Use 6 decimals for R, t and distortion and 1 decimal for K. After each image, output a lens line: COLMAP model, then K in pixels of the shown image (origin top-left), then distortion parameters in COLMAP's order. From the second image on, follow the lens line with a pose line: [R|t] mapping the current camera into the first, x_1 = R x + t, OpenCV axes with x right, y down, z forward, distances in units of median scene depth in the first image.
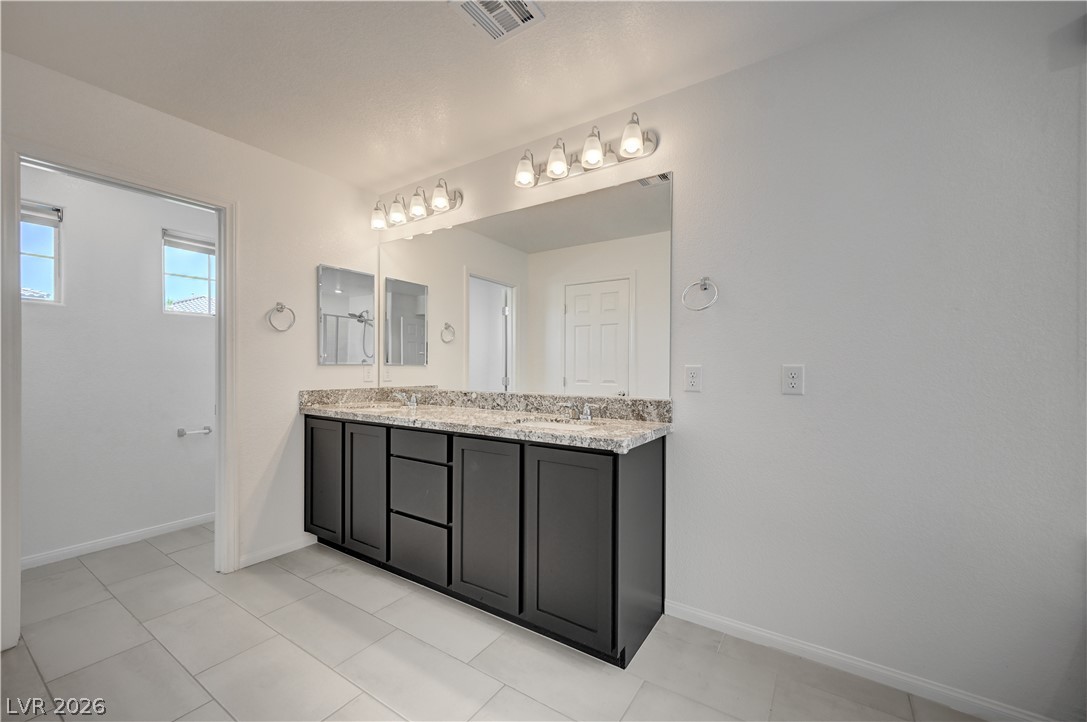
lens RADIAL K [[433.1, 0, 545.8], [0, 433.1, 367.4], [0, 0, 1]] dist [0.007430, -0.001944]
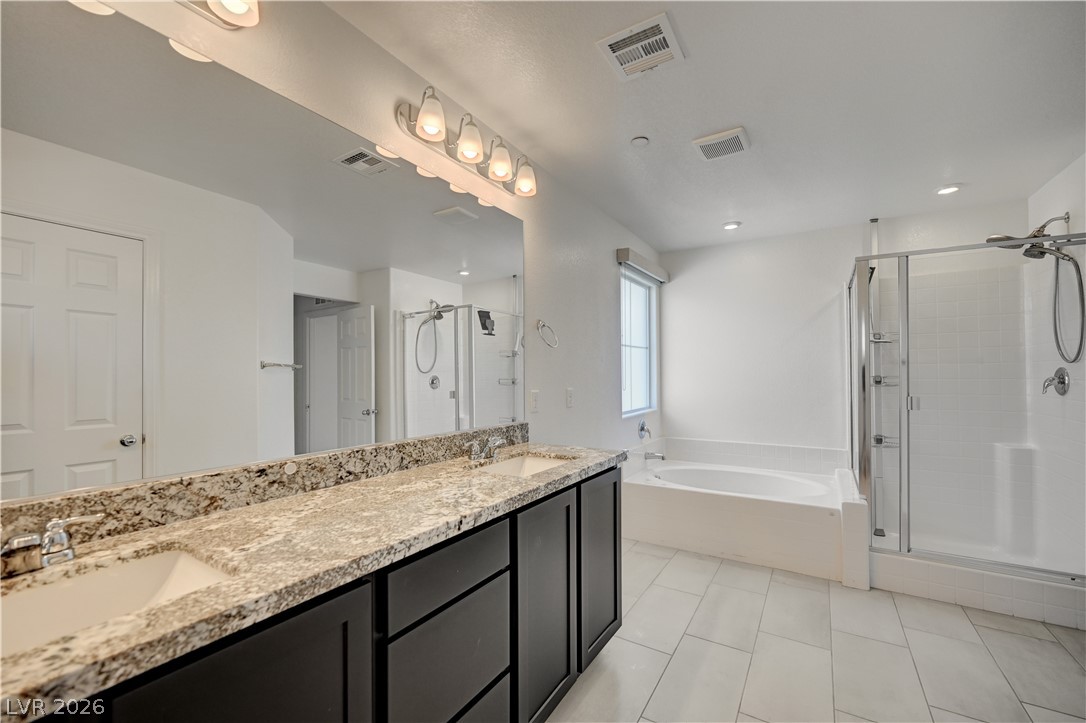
lens RADIAL K [[450.6, 0, 542.8], [0, 450.6, 368.8], [0, 0, 1]] dist [0.000631, -0.000142]
pose [[-0.041145, 0.012439, 0.999076, -0.739680], [0.003985, 0.999917, -0.012286, -0.040488], [-0.999145, 0.003476, -0.041191, 0.827390]]
